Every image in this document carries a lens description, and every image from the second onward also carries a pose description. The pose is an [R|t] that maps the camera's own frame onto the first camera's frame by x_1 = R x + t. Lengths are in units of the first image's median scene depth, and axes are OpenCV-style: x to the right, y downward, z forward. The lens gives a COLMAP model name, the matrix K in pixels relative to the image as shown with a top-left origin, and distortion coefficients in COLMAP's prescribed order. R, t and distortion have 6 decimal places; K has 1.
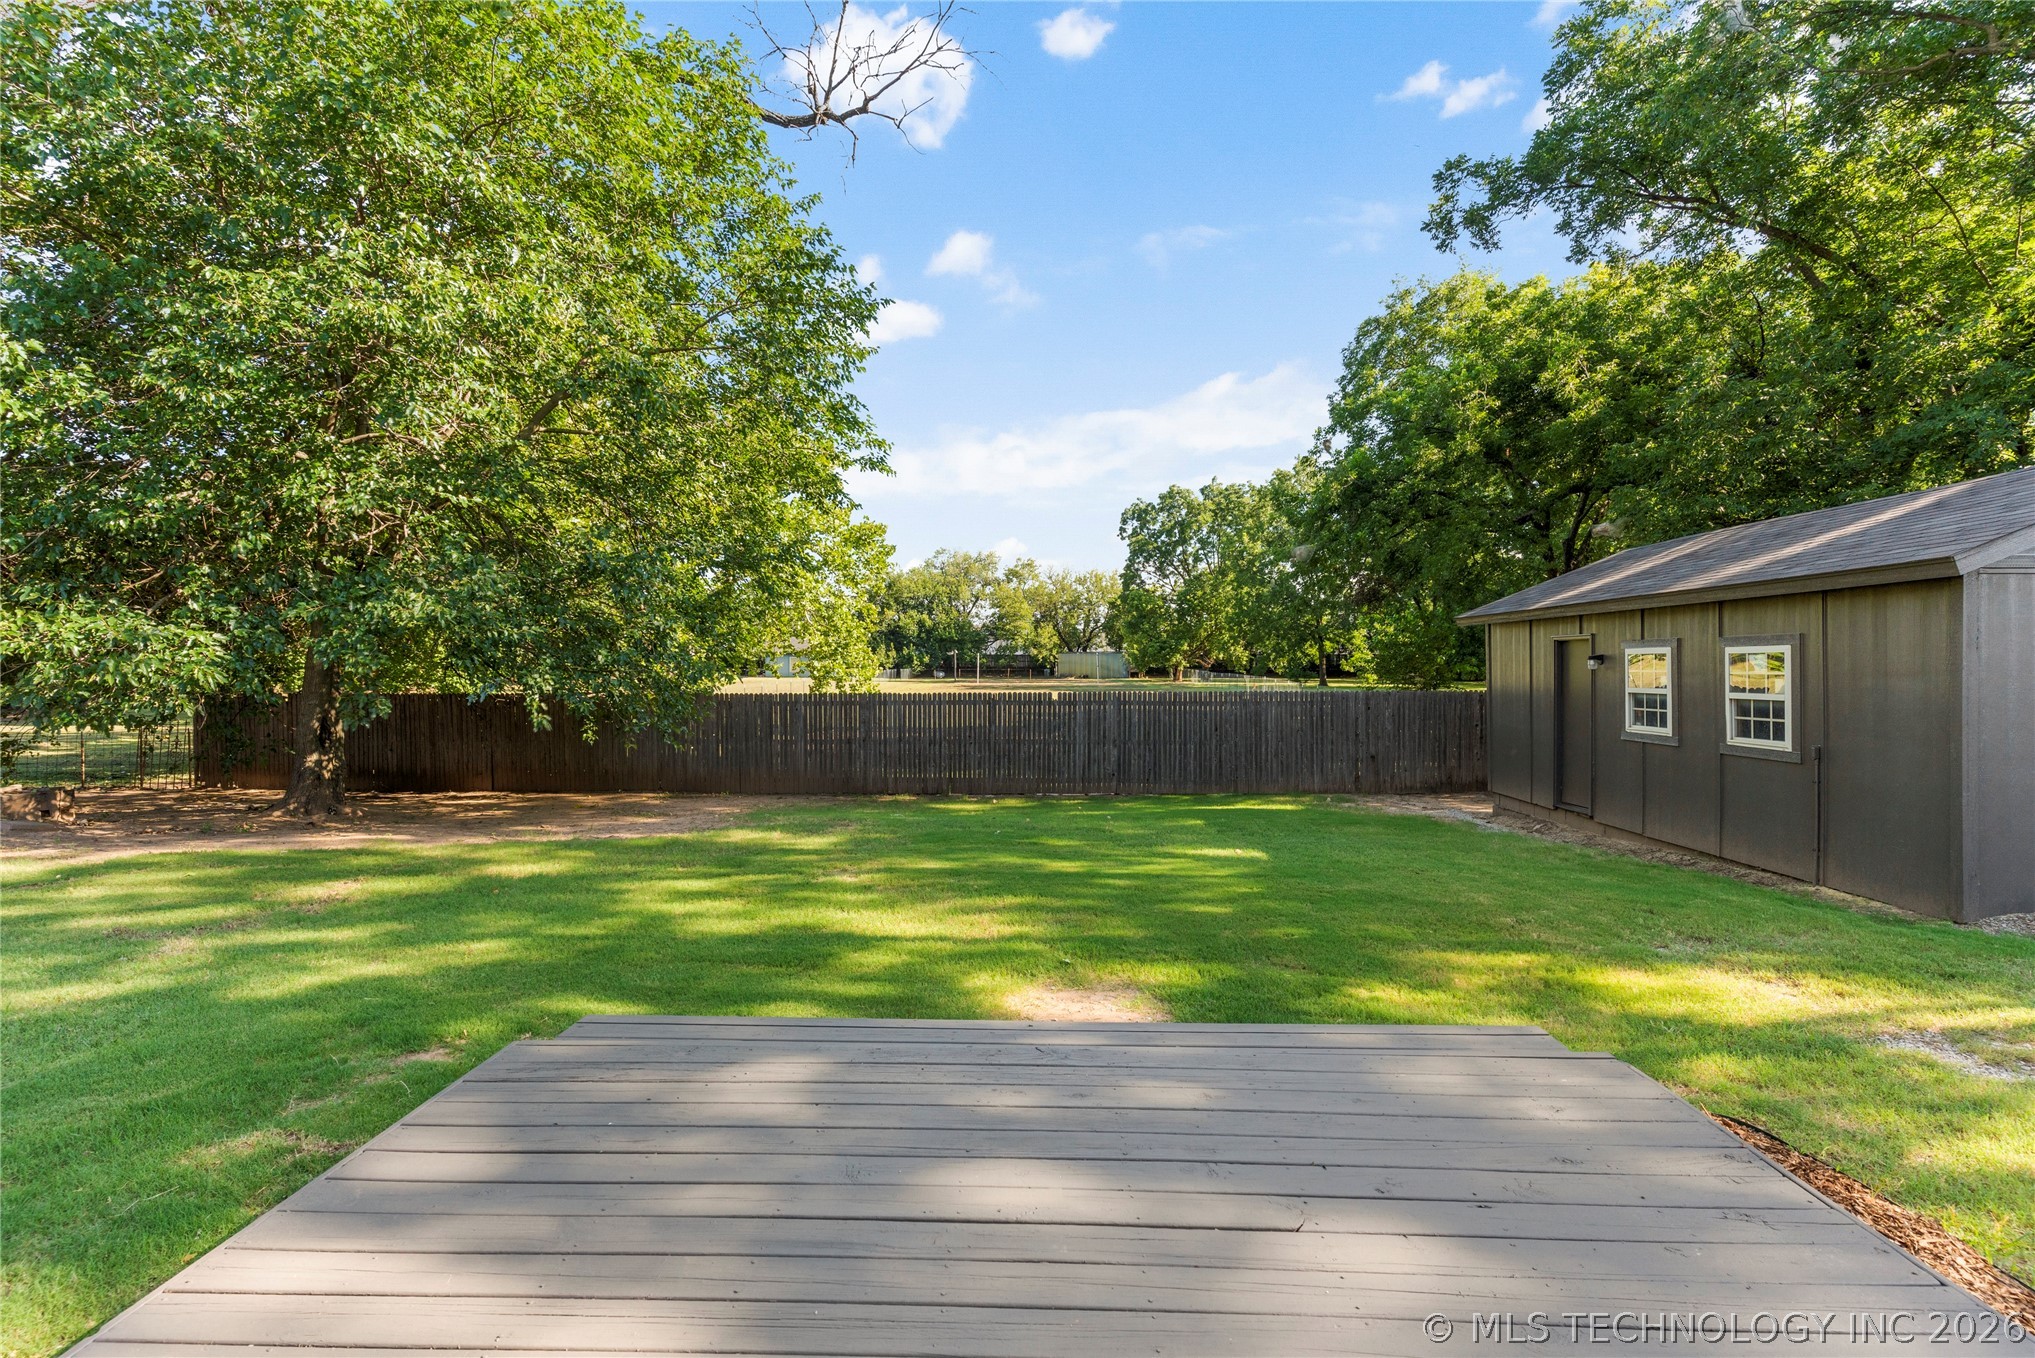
lens RADIAL K [[967.8, 0, 1017.5], [0, 967.8, 679.0], [0, 0, 1]] dist [0.001822, 0.000972]
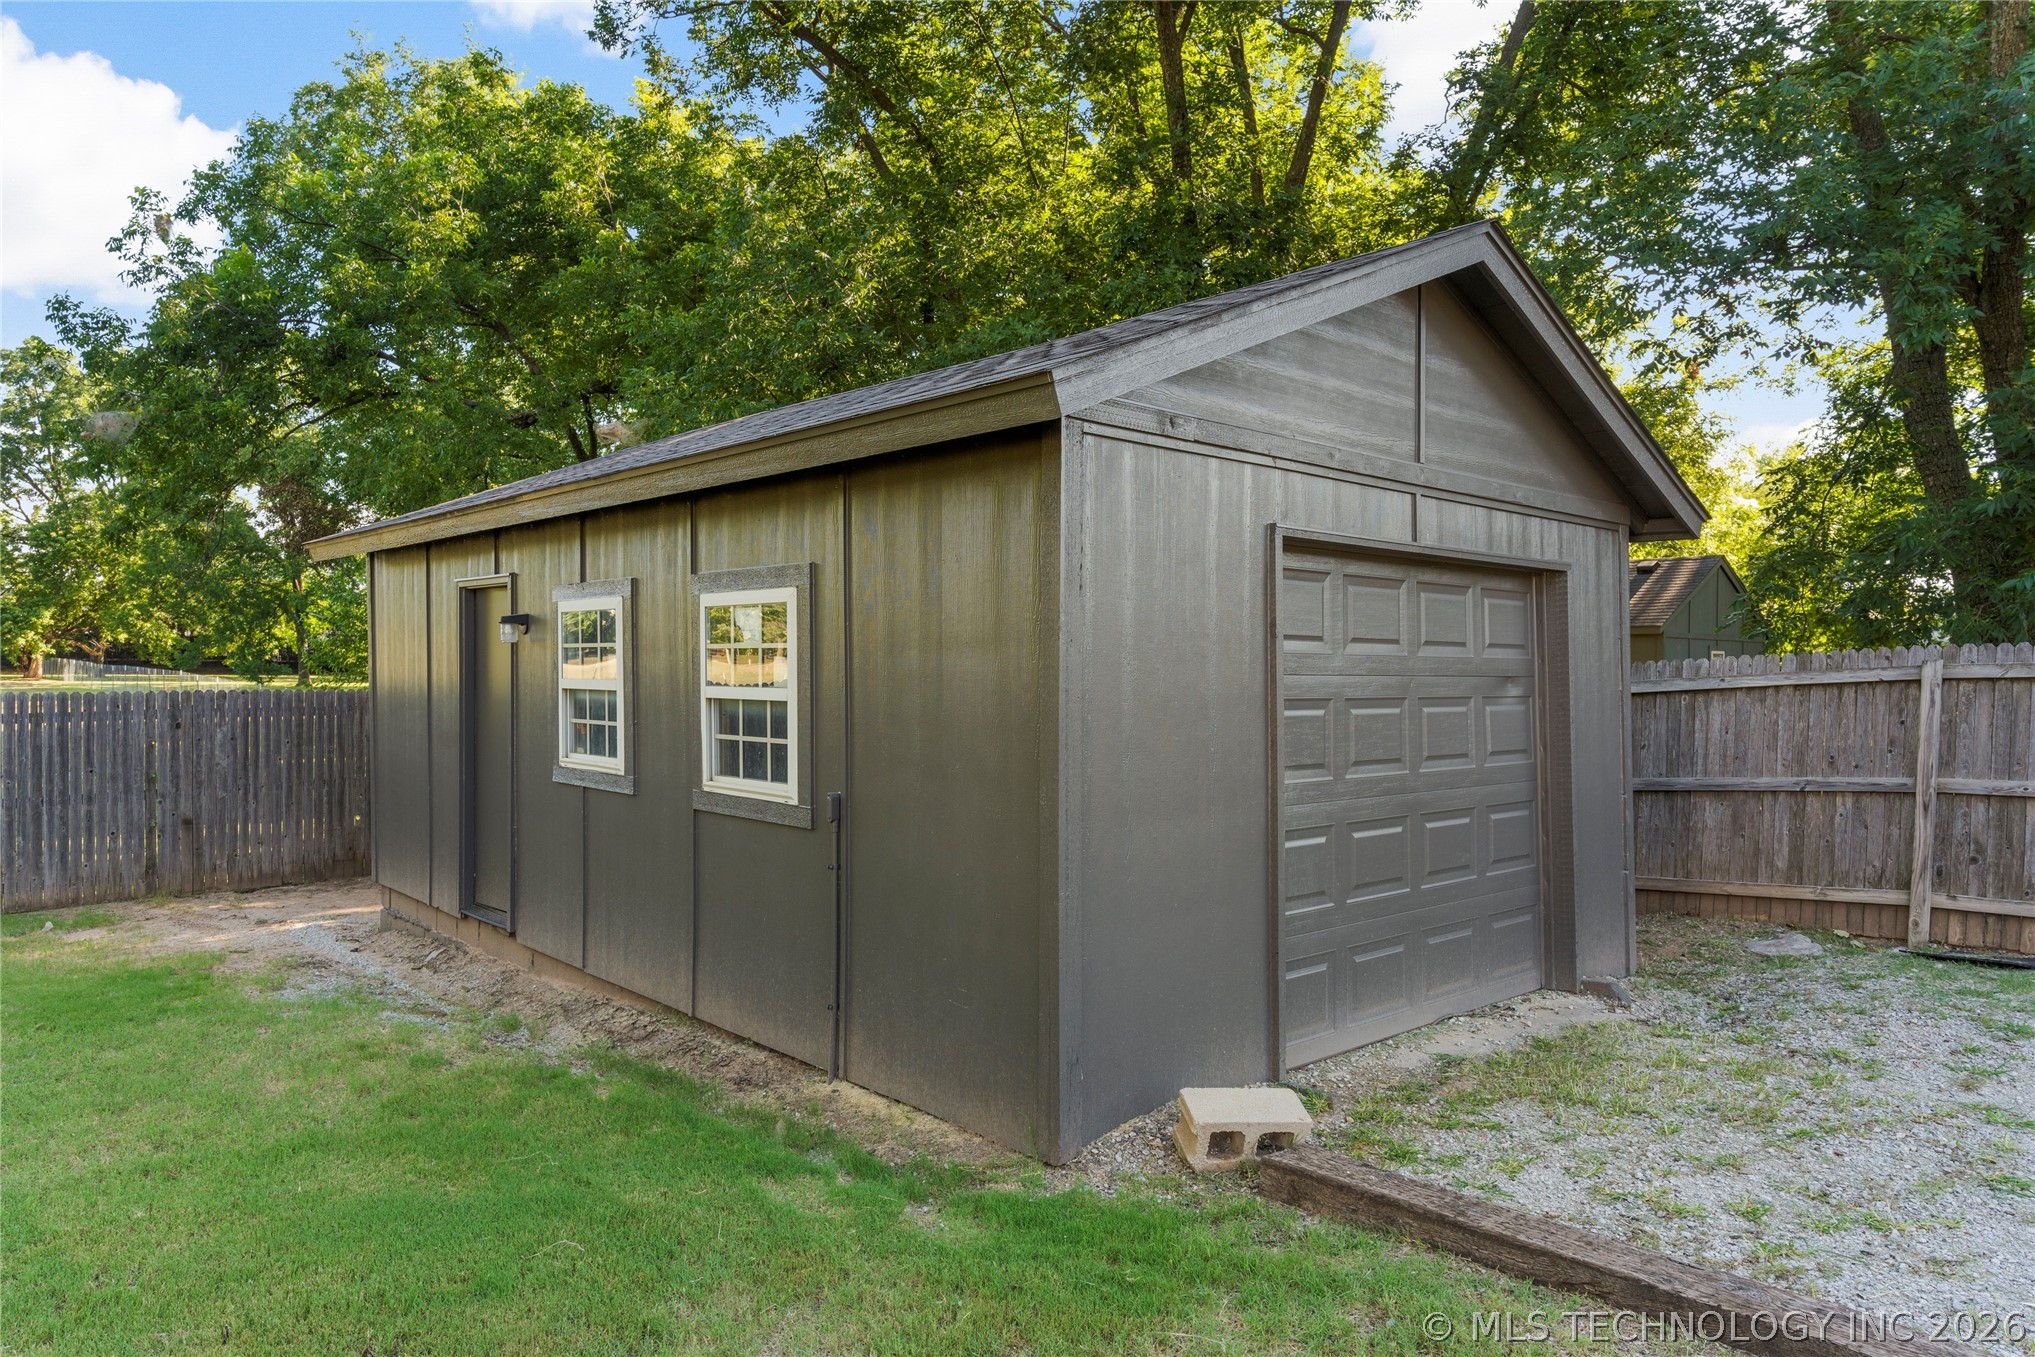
lens RADIAL K [[1297.5, 0, 1017.5], [0, 1297.5, 678.5], [0, 0, 1]] dist [0.002345, 0.001963]
pose [[0.710202, -0.000120, 0.703998, 0.377230], [-0.000674, 0.999999, 0.000850, 0.009558], [-0.703998, -0.001079, 0.710201, 0.414011]]
